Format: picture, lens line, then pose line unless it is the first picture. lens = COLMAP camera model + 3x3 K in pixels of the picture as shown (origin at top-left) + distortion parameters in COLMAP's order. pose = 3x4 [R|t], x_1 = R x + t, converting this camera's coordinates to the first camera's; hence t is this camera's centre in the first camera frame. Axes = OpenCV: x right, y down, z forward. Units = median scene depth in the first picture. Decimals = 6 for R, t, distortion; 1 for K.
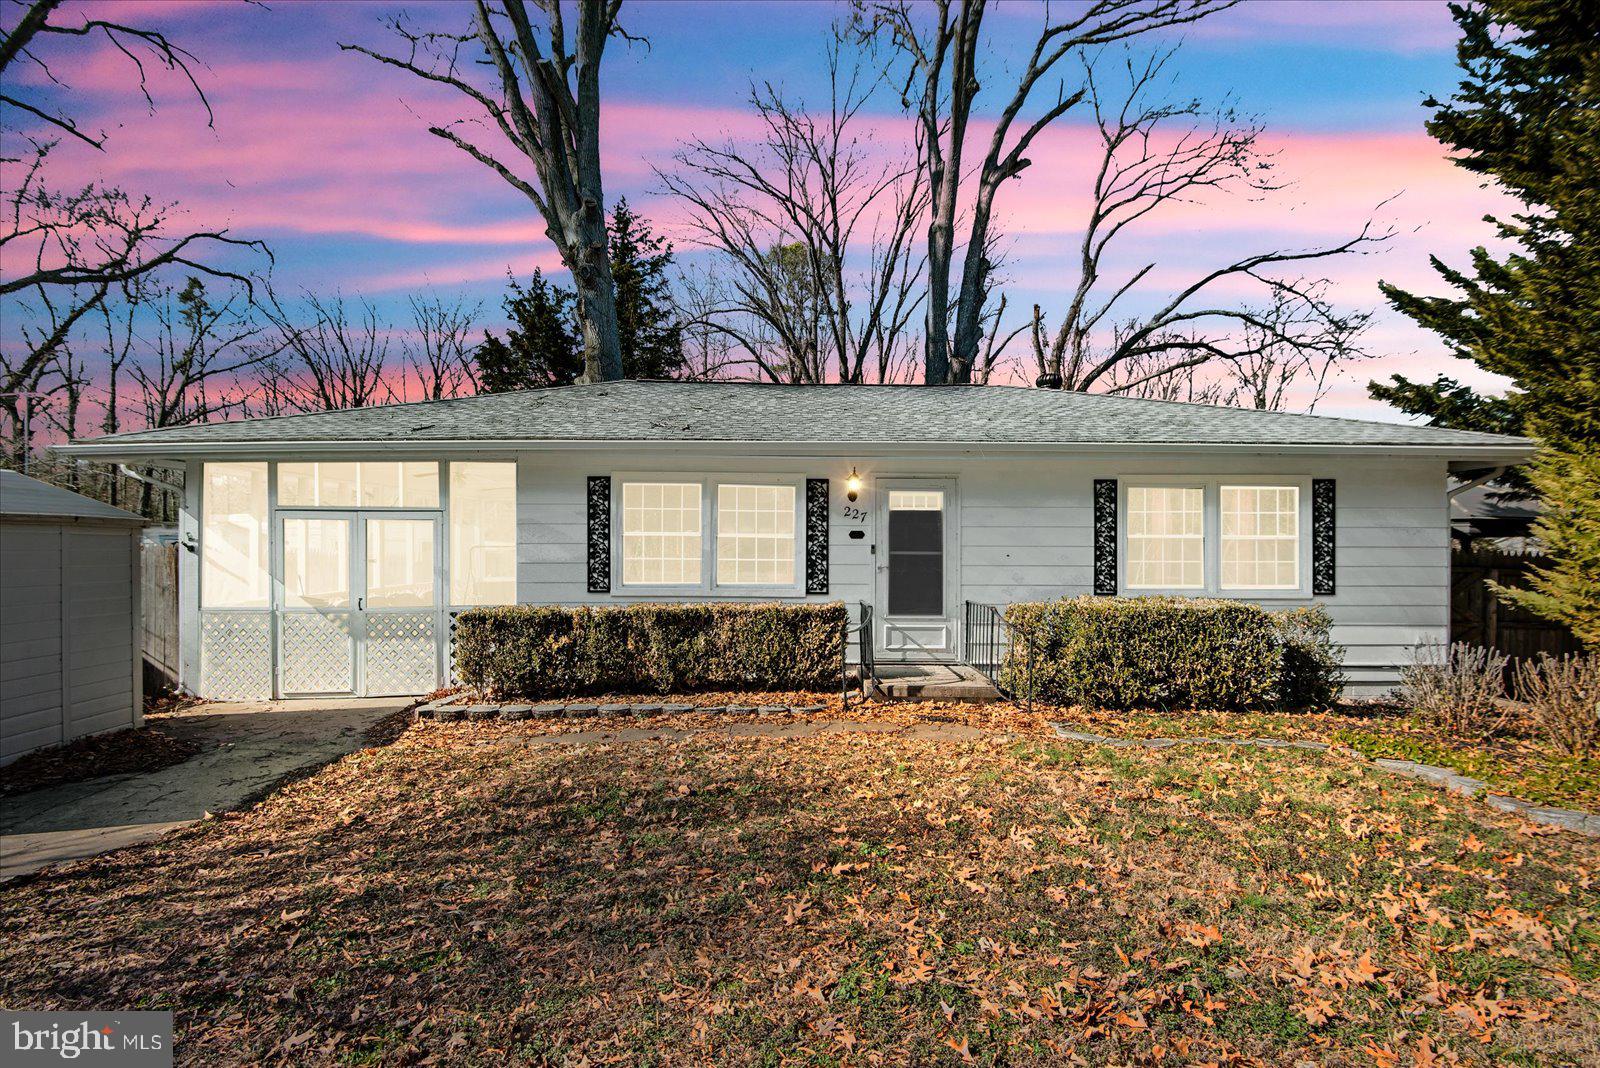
lens RADIAL K [[810.8, 0, 799.5], [0, 810.8, 550.4], [0, 0, 1]] dist [-0.001538, -0.000762]
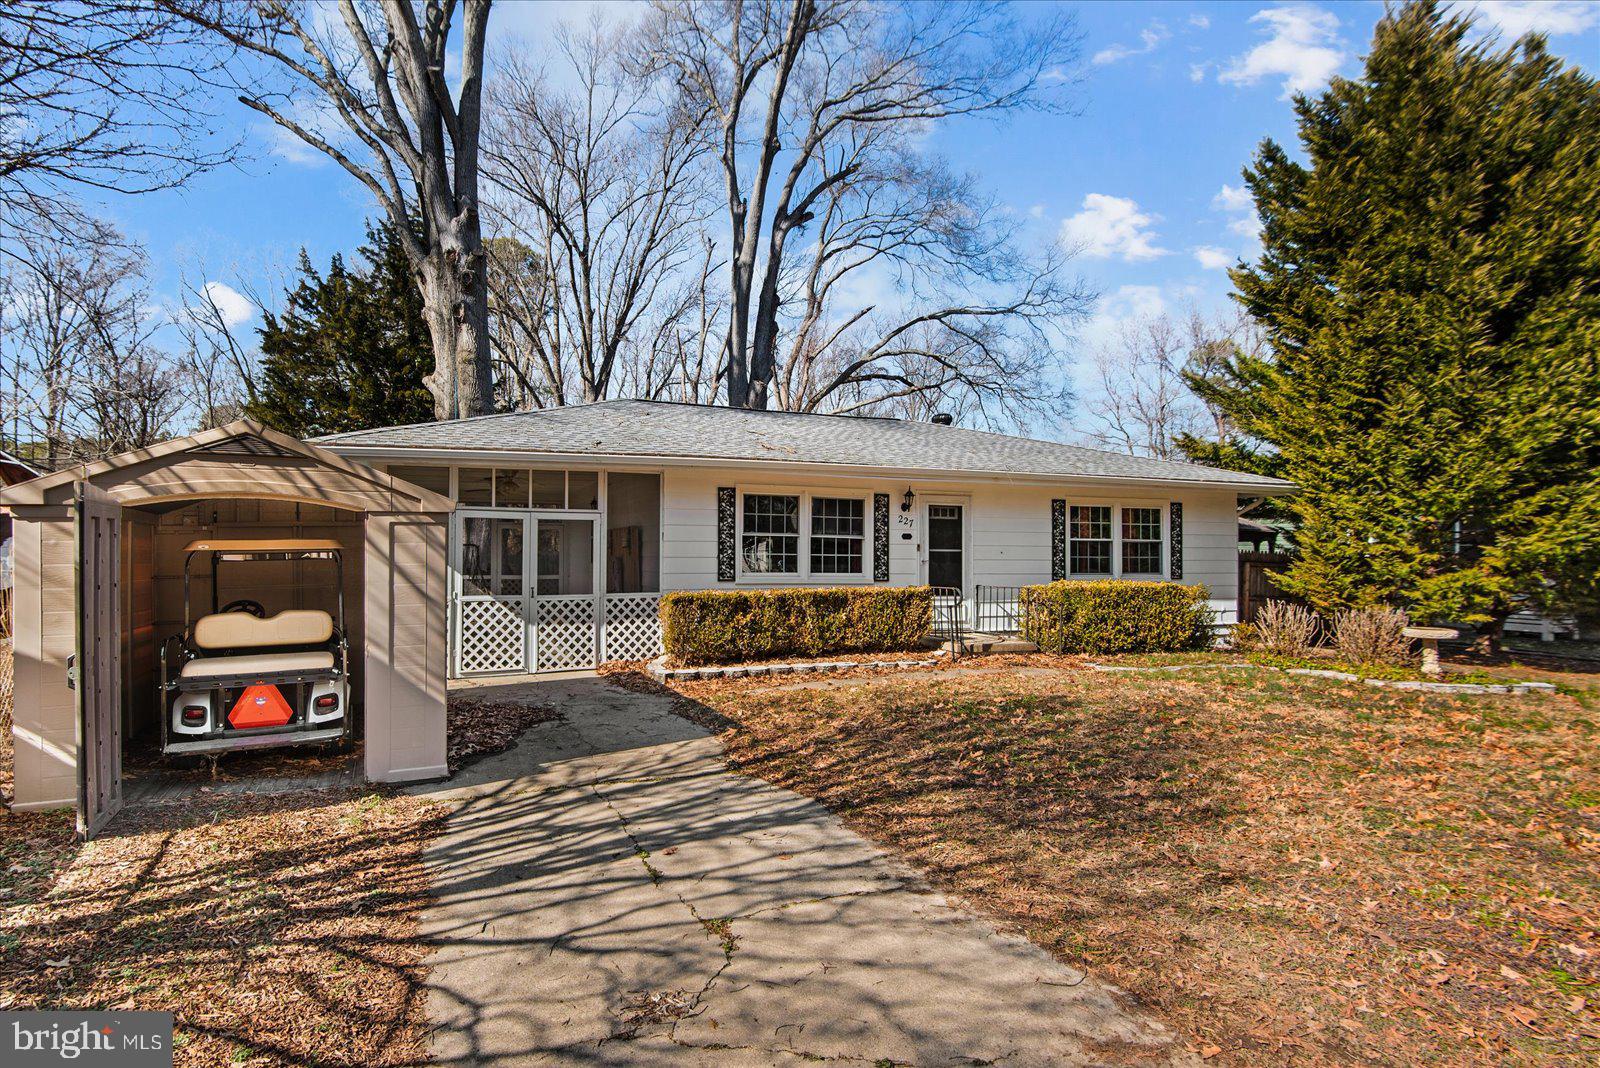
lens RADIAL K [[787.0, 0, 745.3], [0, 787.0, 552.6], [0, 0, 1]] dist [-0.001585, -0.000154]
pose [[0.950041, 0.003706, 0.312103, -0.577462], [-0.004336, 0.999990, 0.001322, 0.006592], [-0.312095, -0.002610, 0.950047, -0.145932]]
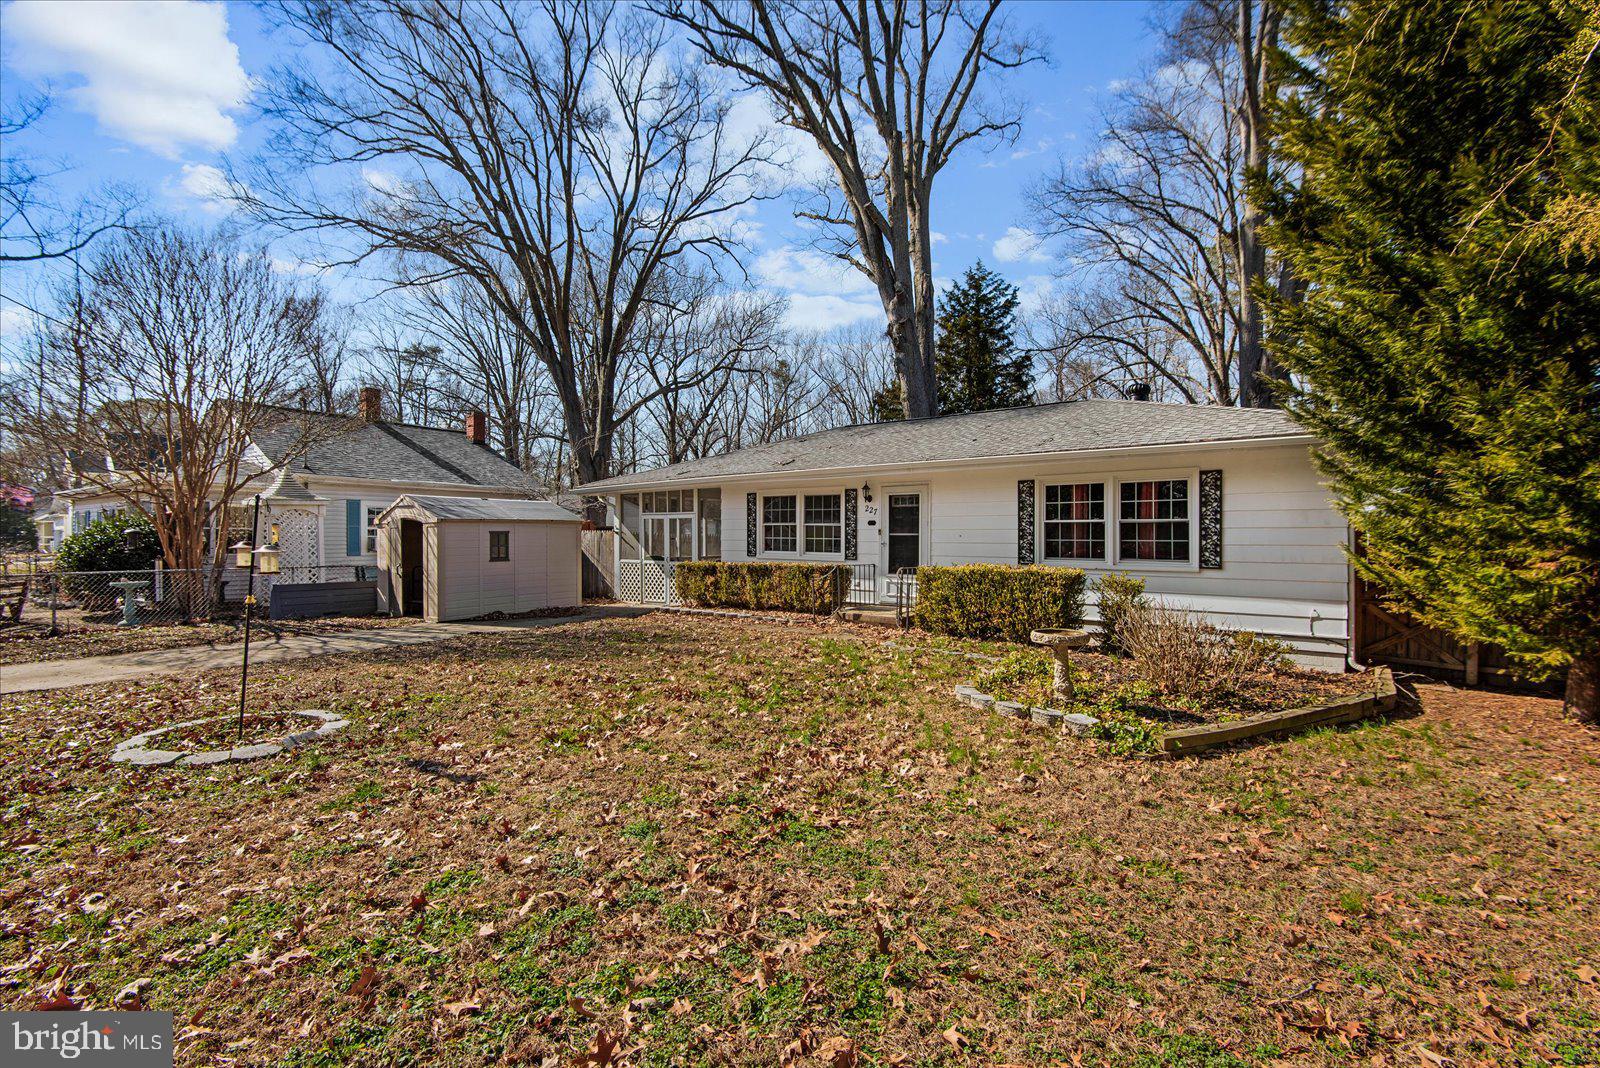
lens RADIAL K [[705.7, 0, 821.2], [0, 705.7, 547.3], [0, 0, 1]] dist [0.034155, -0.025134]
pose [[0.789555, 0.008471, -0.613622, 0.833178], [-0.002126, 0.999936, 0.011069, 0.013452], [0.613677, -0.007435, 0.789522, -0.158744]]
